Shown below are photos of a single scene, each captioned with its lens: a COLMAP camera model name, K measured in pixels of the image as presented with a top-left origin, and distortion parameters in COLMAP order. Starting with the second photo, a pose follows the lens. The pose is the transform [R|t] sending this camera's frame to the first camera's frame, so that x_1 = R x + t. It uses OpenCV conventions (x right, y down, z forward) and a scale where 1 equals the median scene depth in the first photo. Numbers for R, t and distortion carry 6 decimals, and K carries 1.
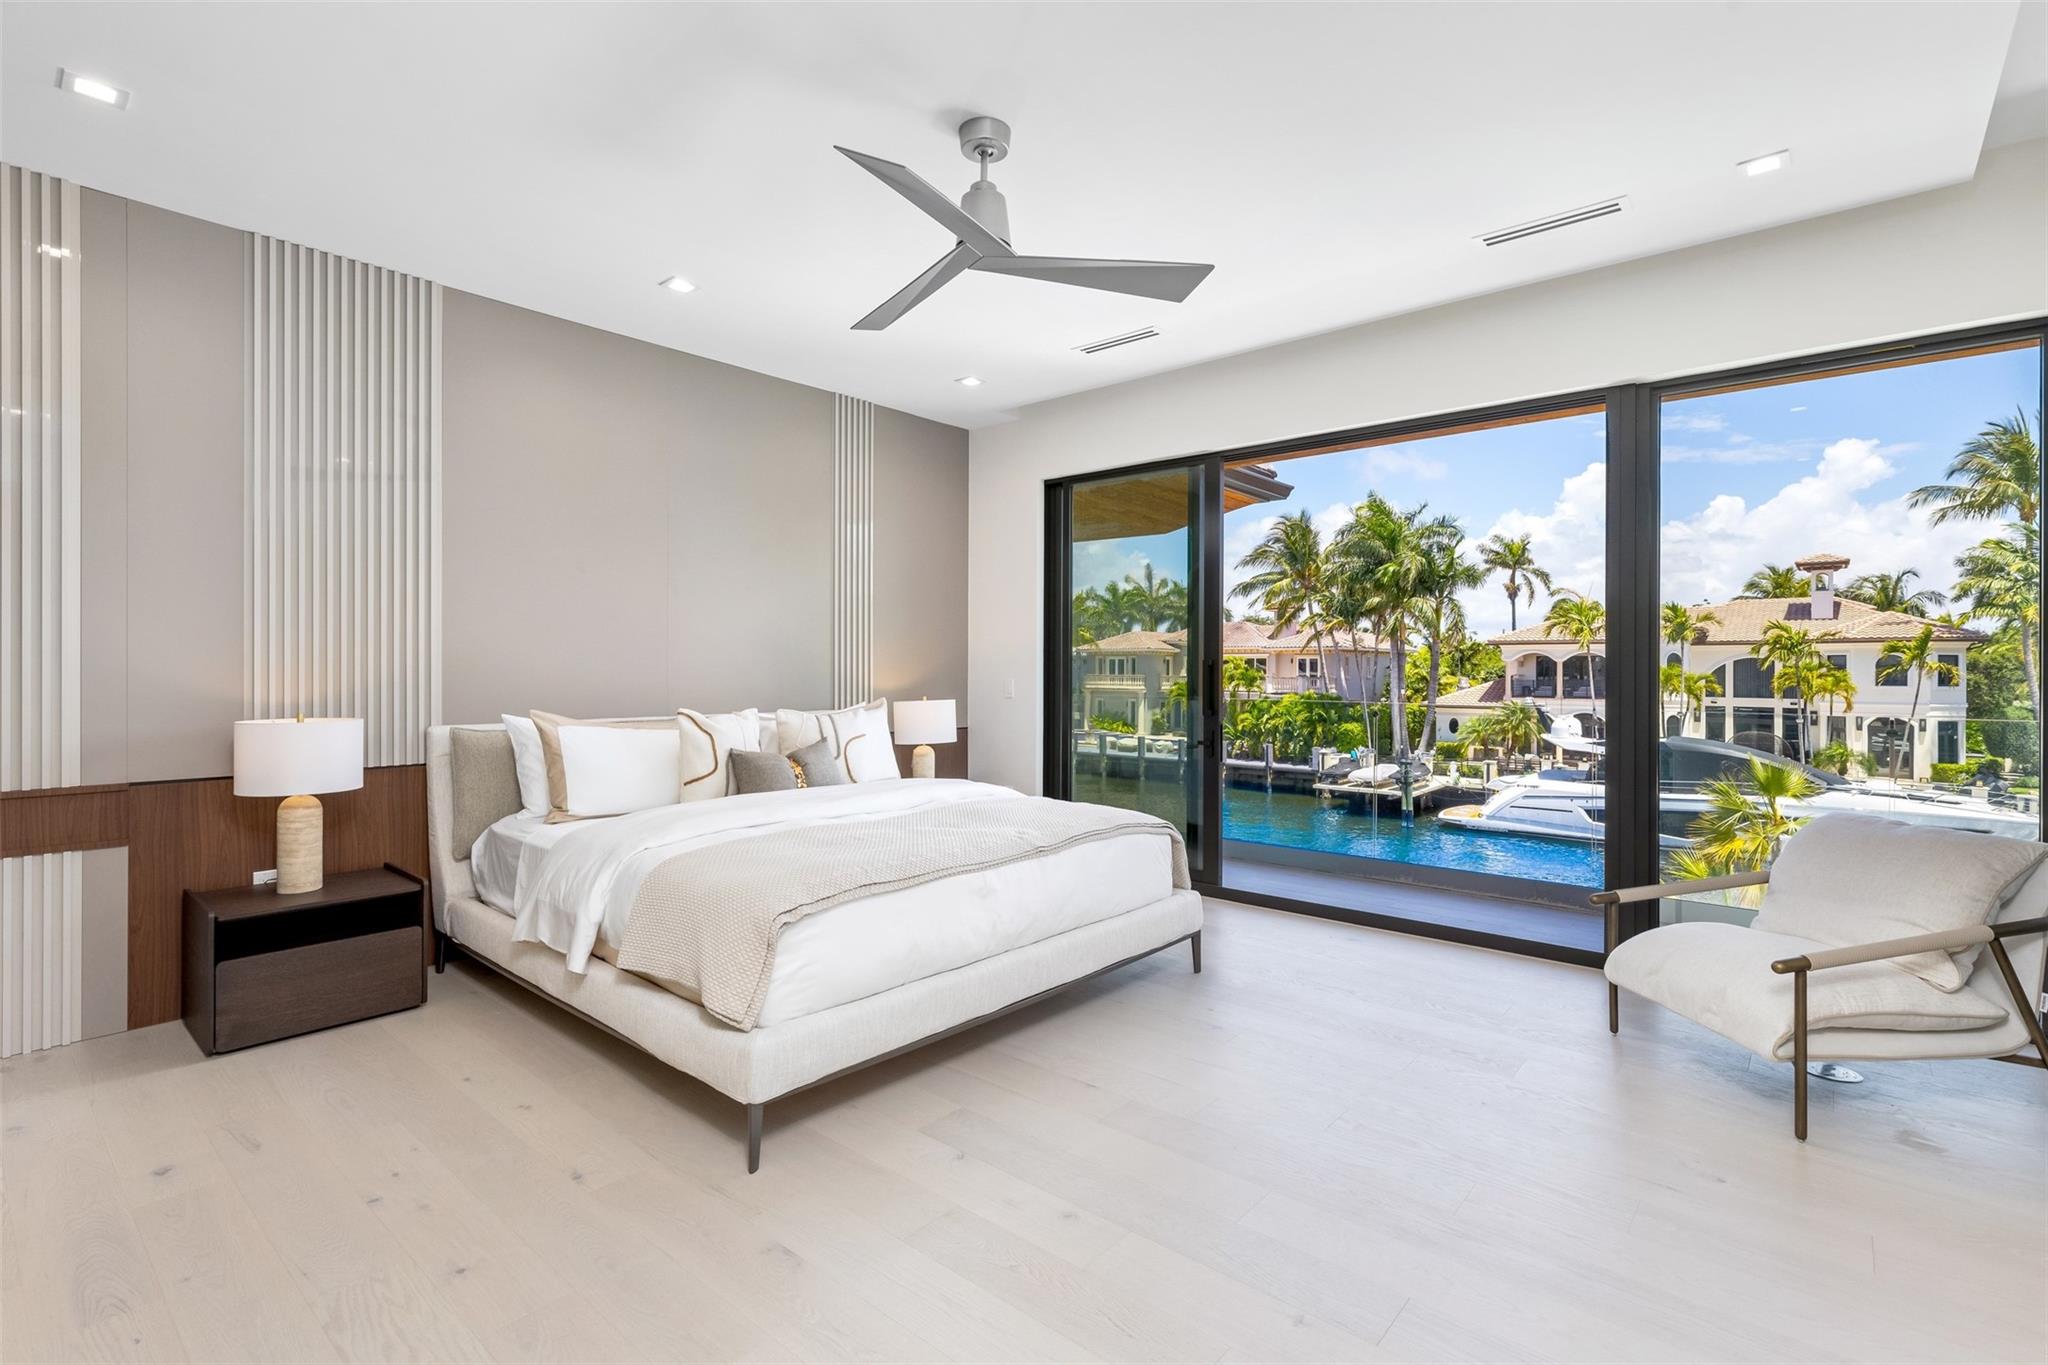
lens RADIAL K [[932.9, 0, 1024.0], [0, 932.9, 682.5], [0, 0, 1]] dist [0.007008, -0.000275]
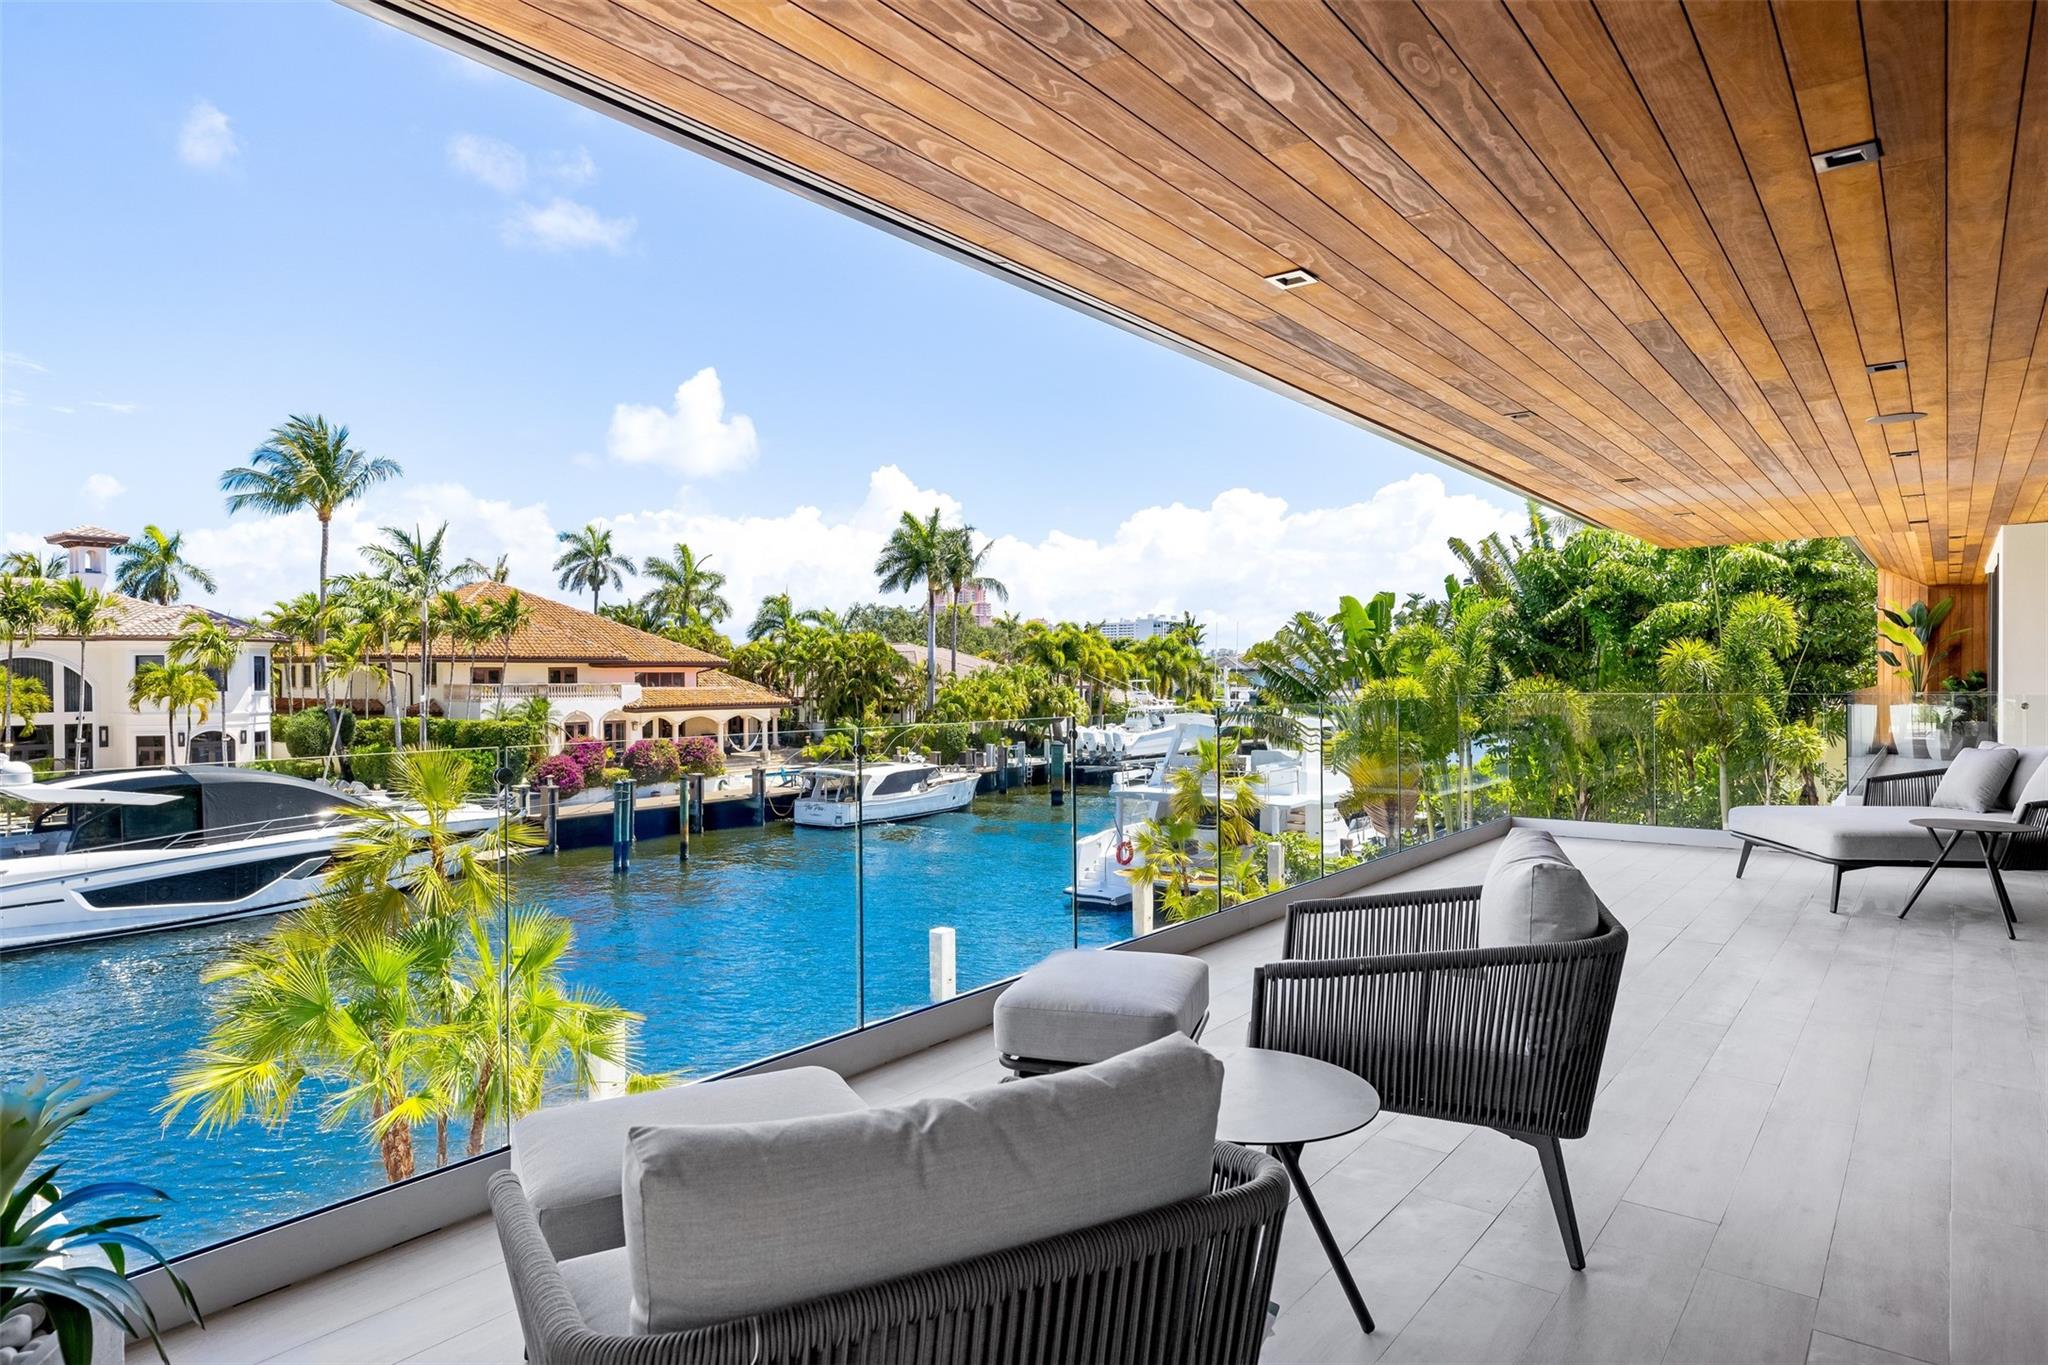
lens RADIAL K [[1185.2, 0, 1024.0], [0, 1185.2, 682.5], [0, 0, 1]] dist [0.016358, 0.000018]
pose [[-0.052673, -0.010593, 0.998556, -0.188816], [0.018128, 0.999769, 0.011562, -0.004852], [-0.998447, 0.018710, -0.052469, 0.279465]]
